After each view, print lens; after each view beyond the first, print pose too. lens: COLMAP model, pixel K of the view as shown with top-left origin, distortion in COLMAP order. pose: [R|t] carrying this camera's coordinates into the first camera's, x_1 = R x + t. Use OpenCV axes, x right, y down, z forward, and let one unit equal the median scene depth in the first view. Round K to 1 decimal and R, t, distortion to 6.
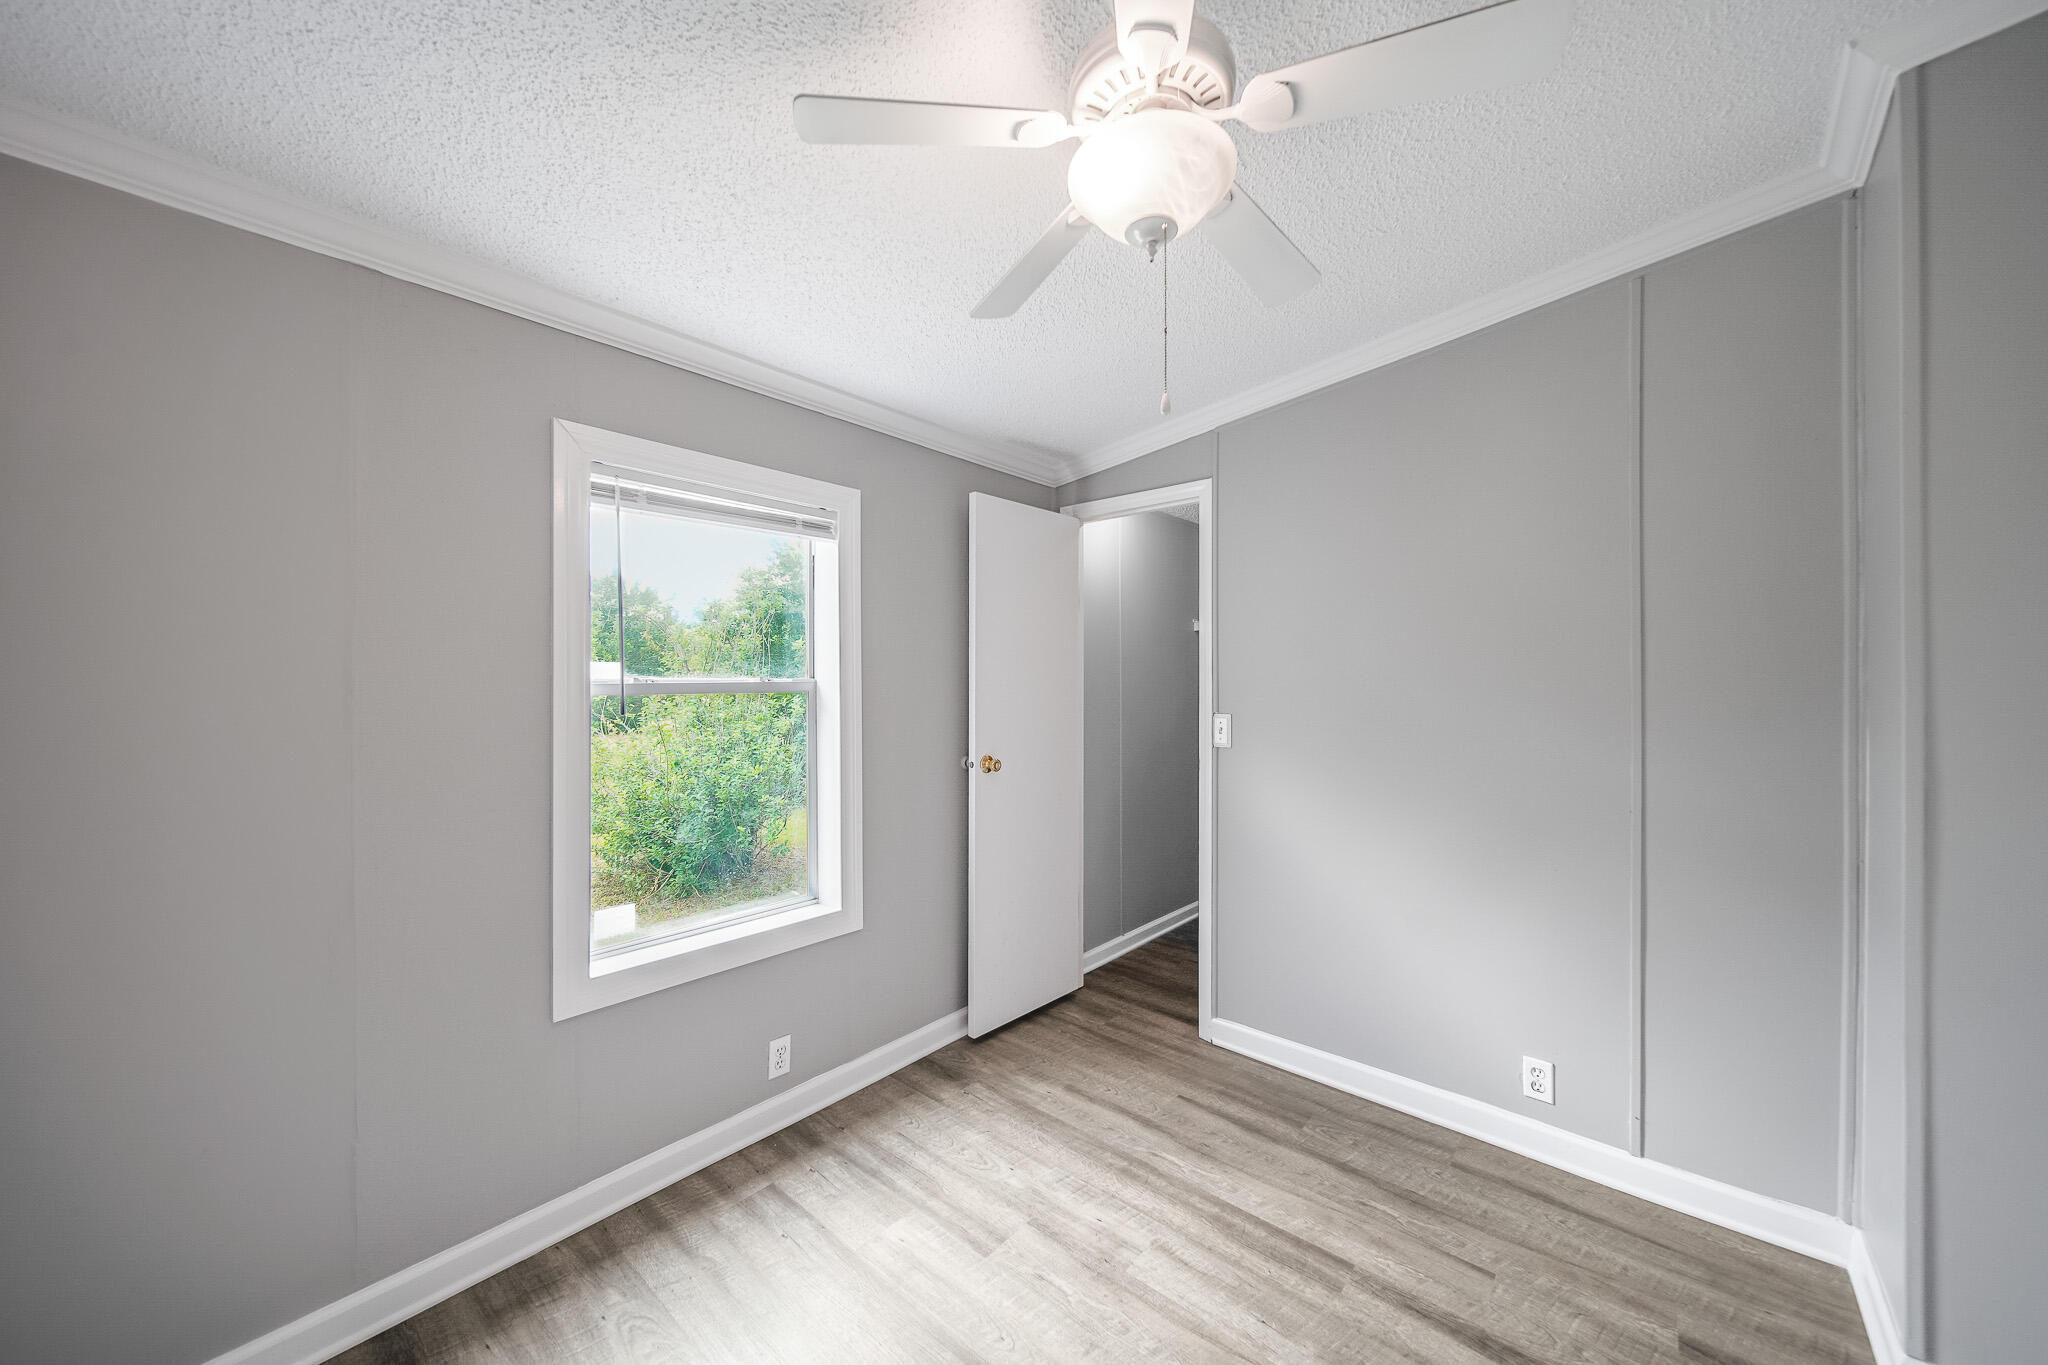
lens RADIAL K [[741.0, 0, 1030.7], [0, 741.0, 678.2], [0, 0, 1]] dist [-0.002514, -0.000312]
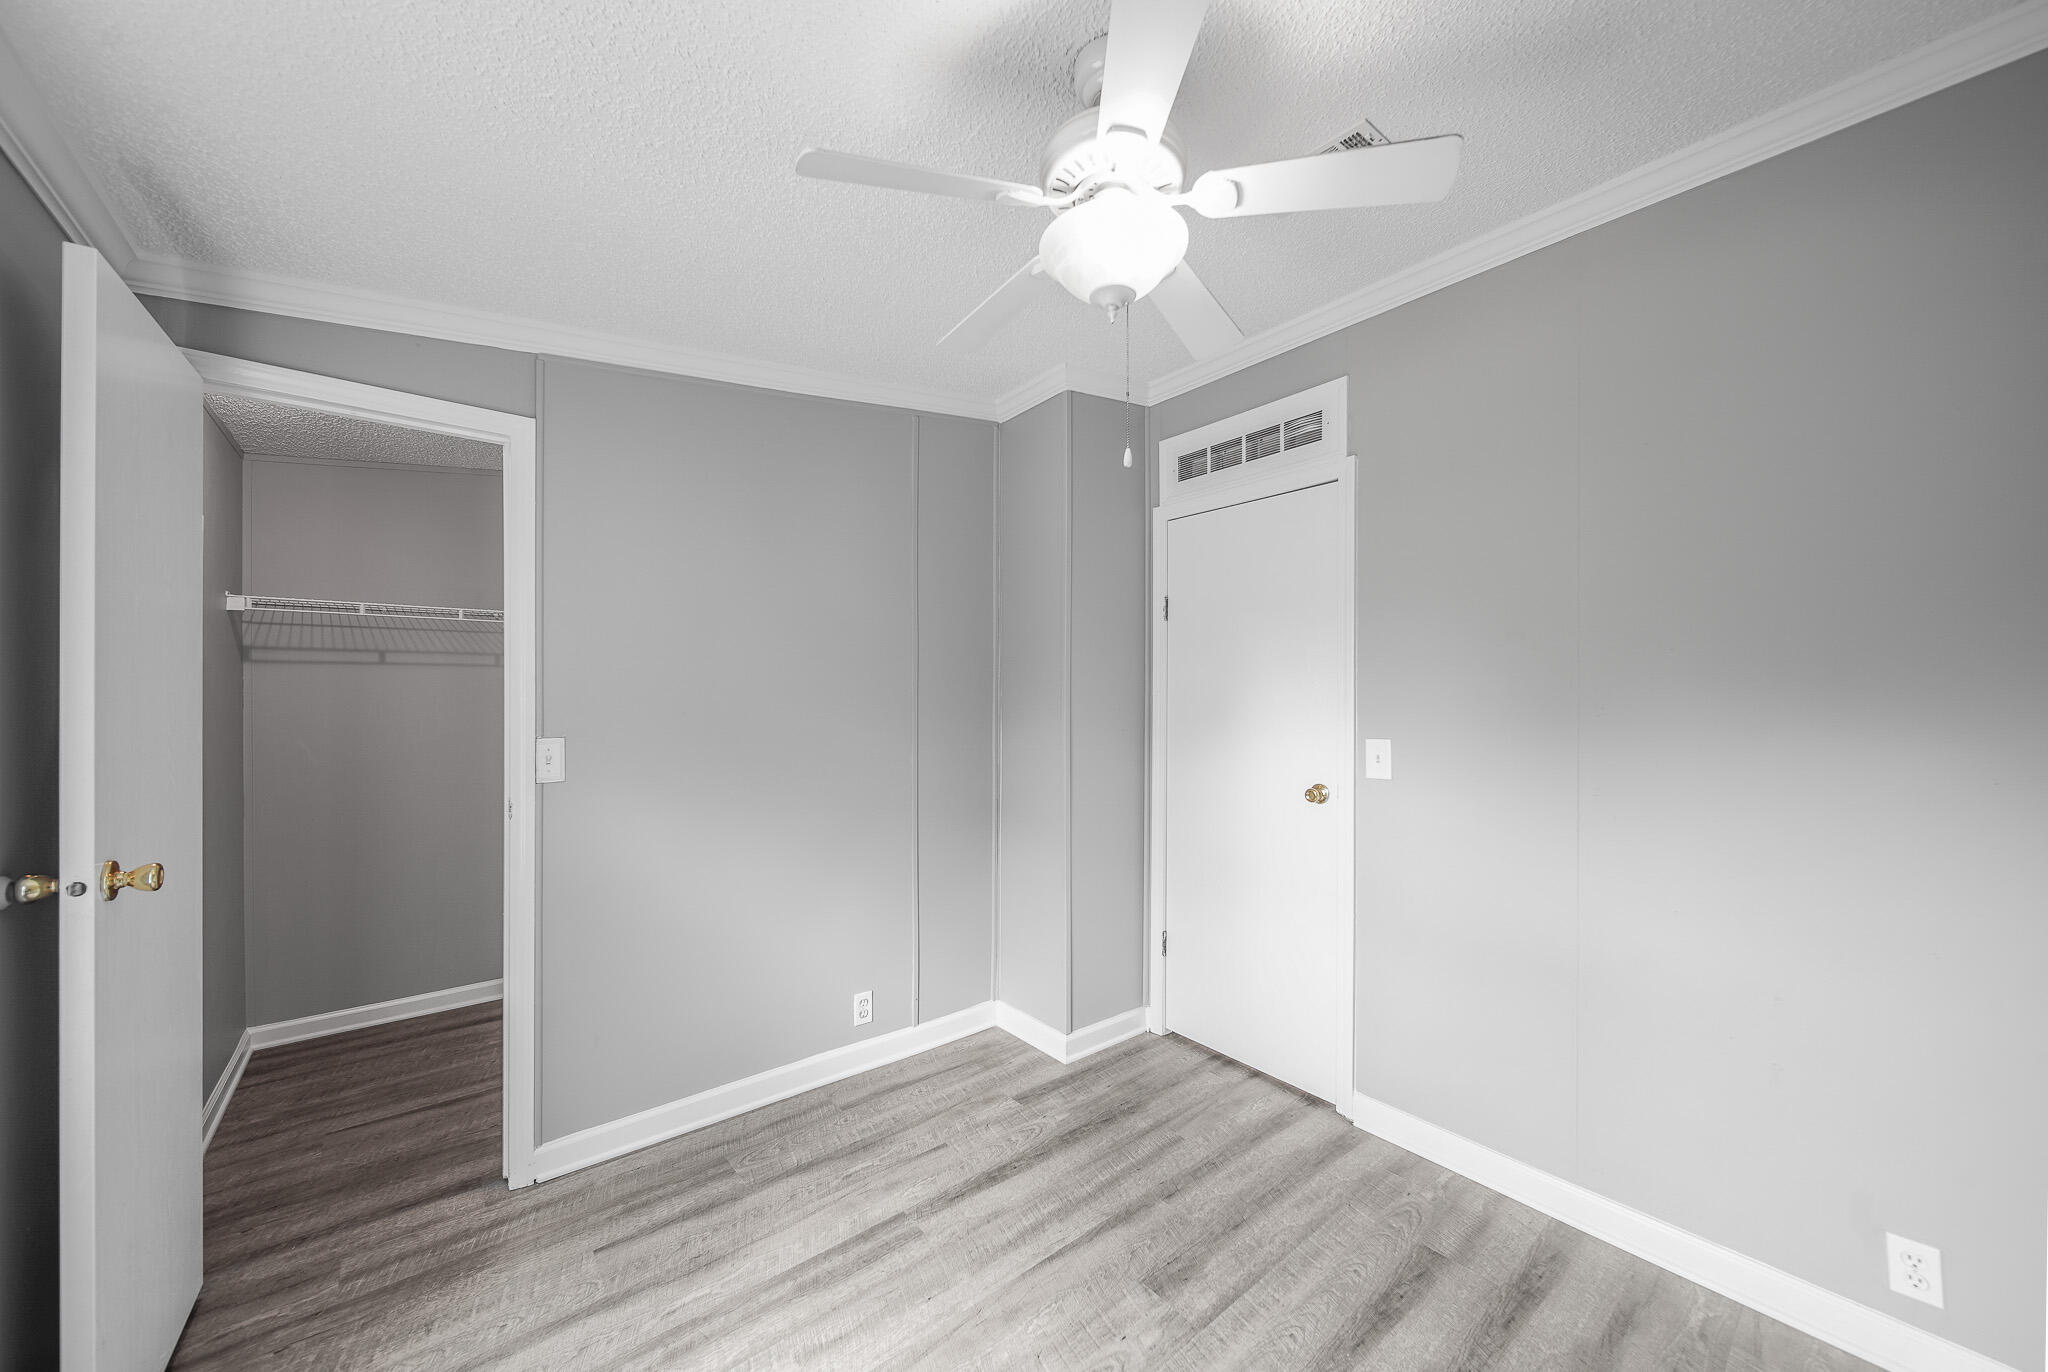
lens RADIAL K [[741.0, 0, 1030.8], [0, 741.0, 698.9], [0, 0, 1]] dist [-0.002514, -0.000312]
pose [[0.159834, -0.001852, 0.987142, -0.551212], [-0.004680, 0.999986, 0.002634, 0.005142], [-0.987133, -0.005041, 0.159823, 0.537634]]
